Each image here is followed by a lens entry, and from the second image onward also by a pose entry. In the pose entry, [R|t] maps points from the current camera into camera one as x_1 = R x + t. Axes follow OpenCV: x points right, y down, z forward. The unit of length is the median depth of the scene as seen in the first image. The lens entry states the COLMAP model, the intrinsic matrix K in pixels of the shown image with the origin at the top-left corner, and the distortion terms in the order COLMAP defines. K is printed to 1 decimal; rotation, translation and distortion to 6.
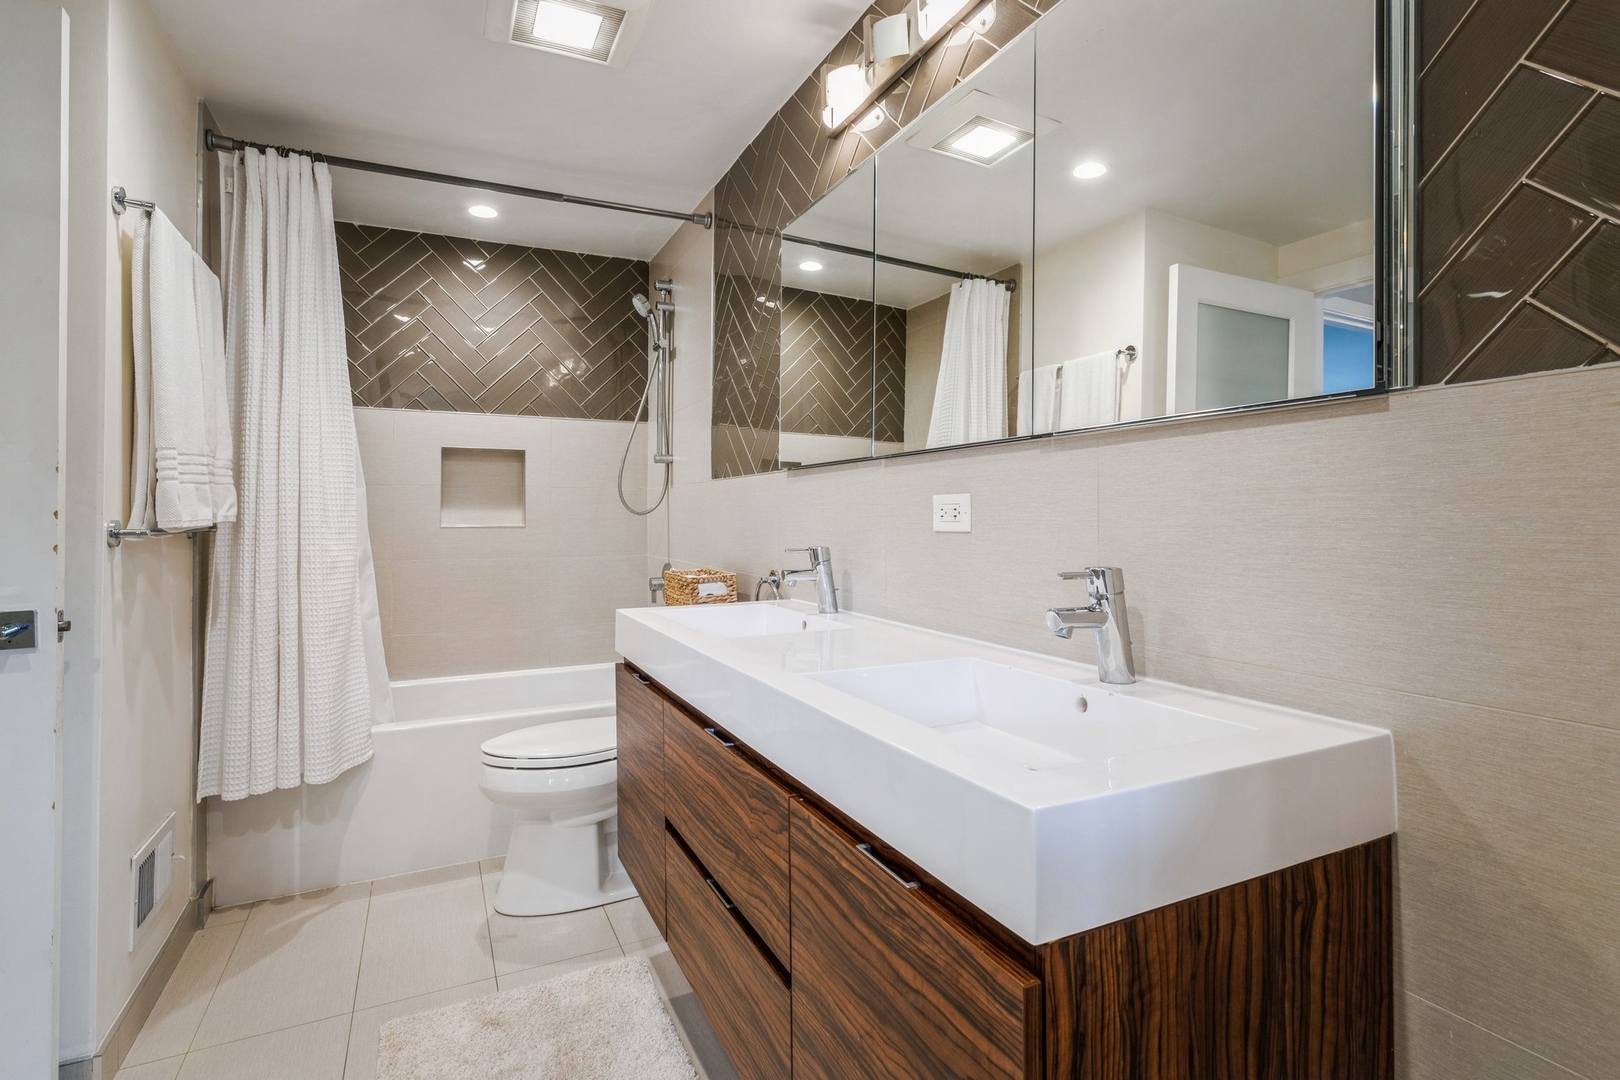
lens RADIAL K [[786.2, 0, 845.6], [0, 786.2, 520.0], [0, 0, 1]] dist [0.002498, 0.000523]
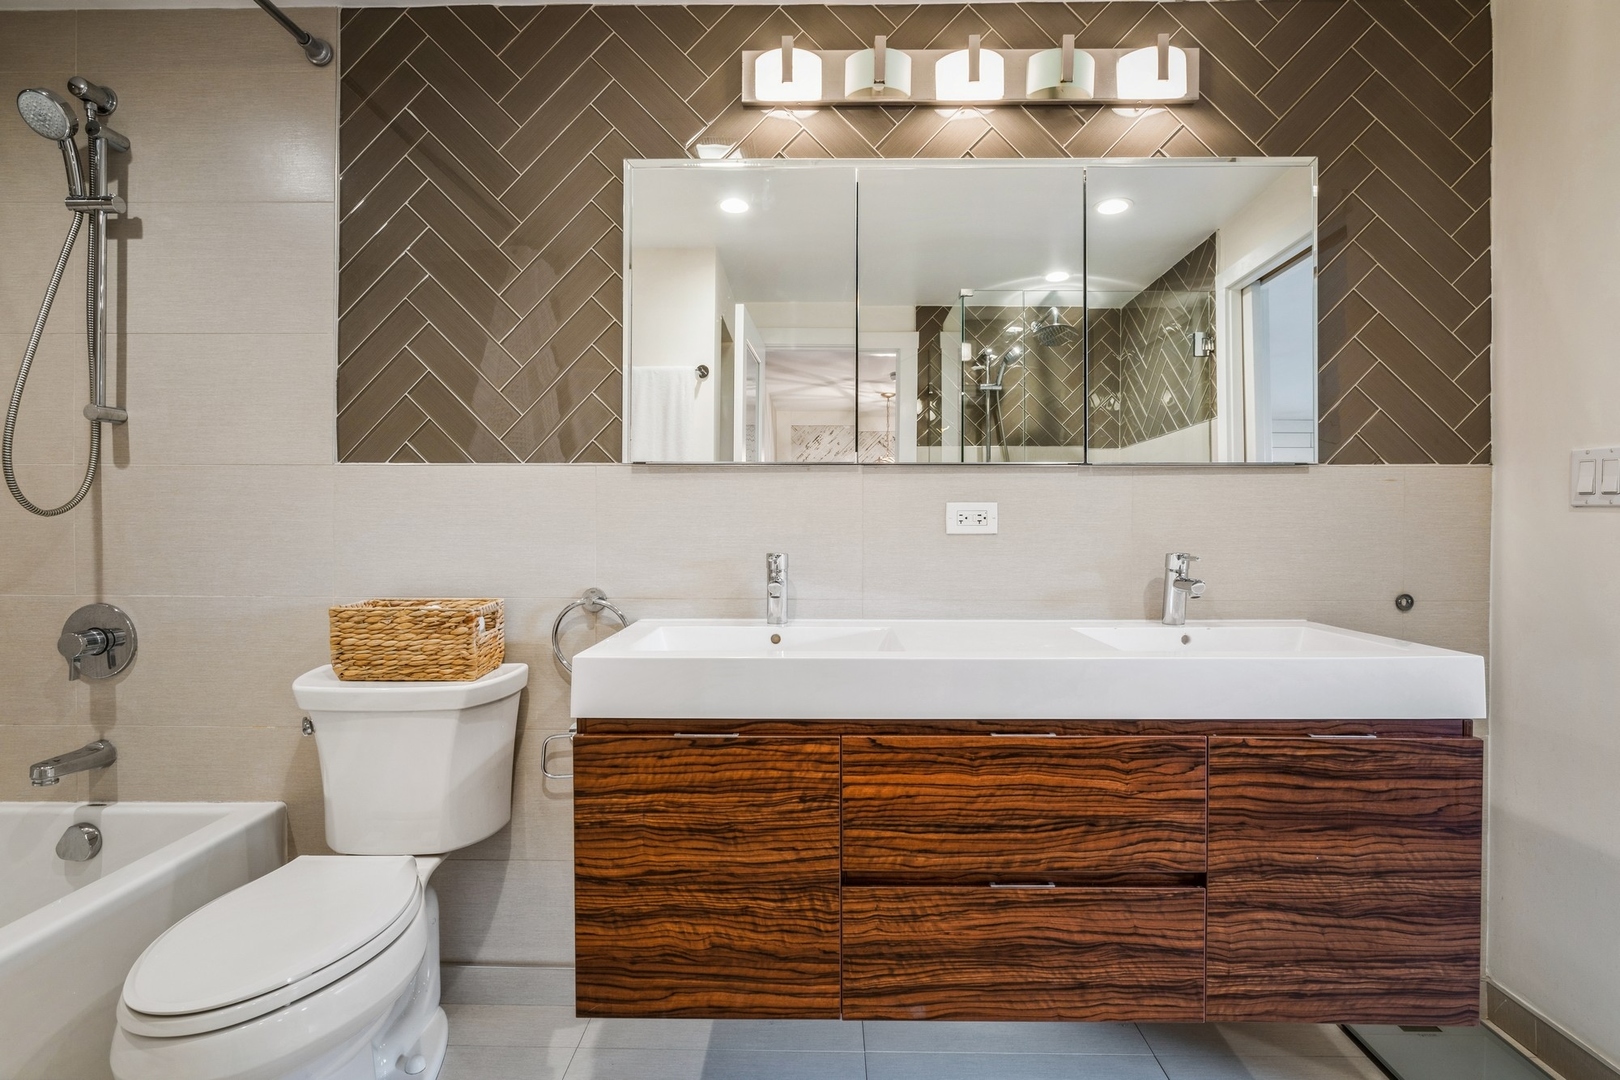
lens RADIAL K [[786.2, 0, 812.0], [0, 786.2, 531.2], [0, 0, 1]] dist [0.002498, 0.000523]
pose [[0.467179, -0.011176, 0.884092, -1.059475], [0.001273, 0.999928, 0.011968, -0.003721], [-0.884162, -0.004466, 0.467159, 0.674726]]
